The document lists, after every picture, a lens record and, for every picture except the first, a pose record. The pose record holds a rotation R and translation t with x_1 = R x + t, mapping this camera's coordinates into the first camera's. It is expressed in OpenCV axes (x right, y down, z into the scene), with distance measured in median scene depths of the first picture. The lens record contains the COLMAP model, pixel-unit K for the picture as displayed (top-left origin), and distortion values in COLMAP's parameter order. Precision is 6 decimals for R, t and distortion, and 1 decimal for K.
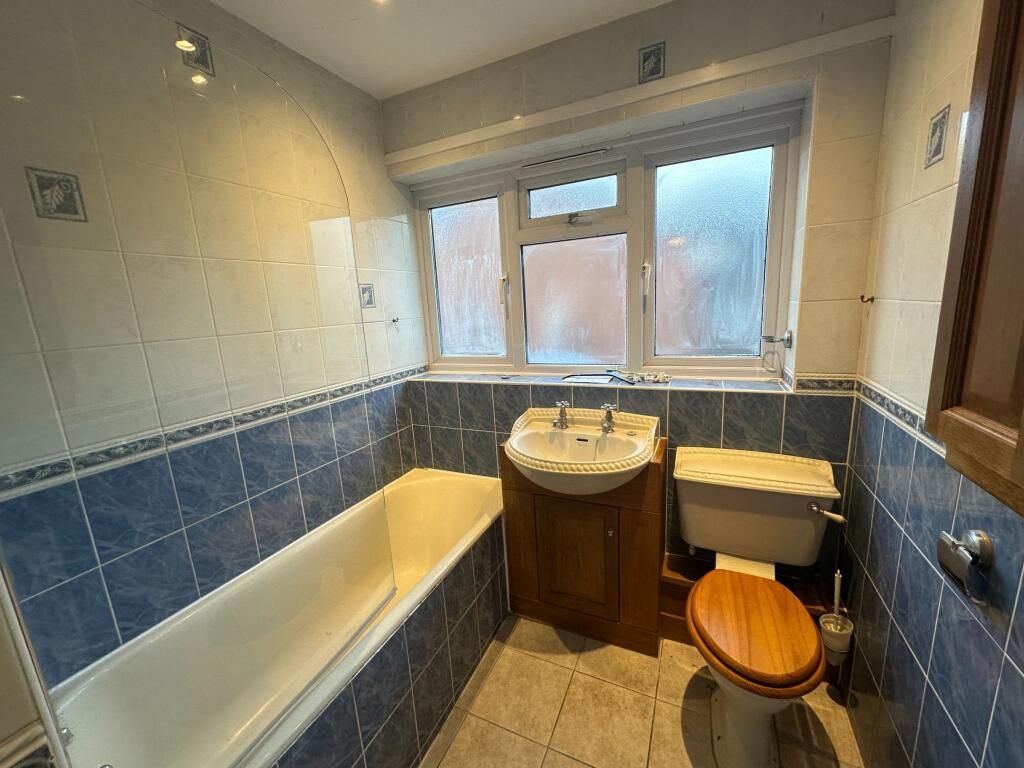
lens RADIAL K [[411.5, 0, 512.0], [0, 411.5, 384.0], [0, 0, 1]] dist [-0.002275, -0.000132]
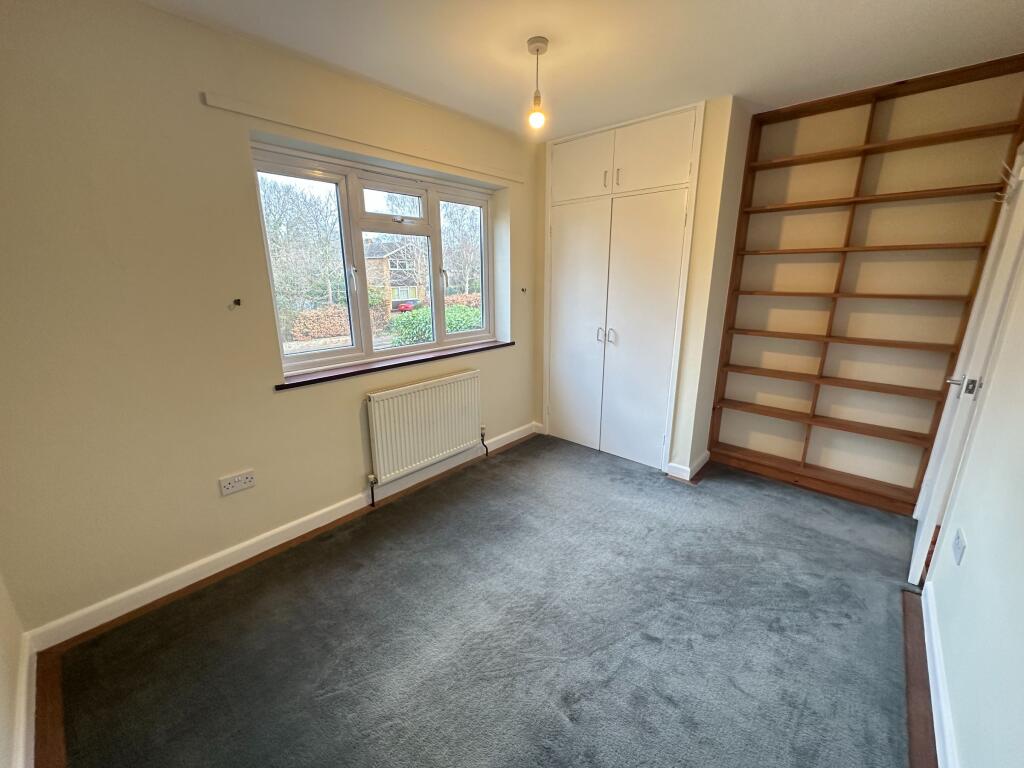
lens RADIAL K [[405.0, 0, 512.0], [0, 405.0, 384.0], [0, 0, 1]] dist [0.001572, 0.000380]
pose [[0.293230, -0.190412, 0.936888, -1.170234], [0.173325, 0.974314, 0.143770, 0.015652], [-0.940199, 0.120229, 0.318701, 0.263570]]
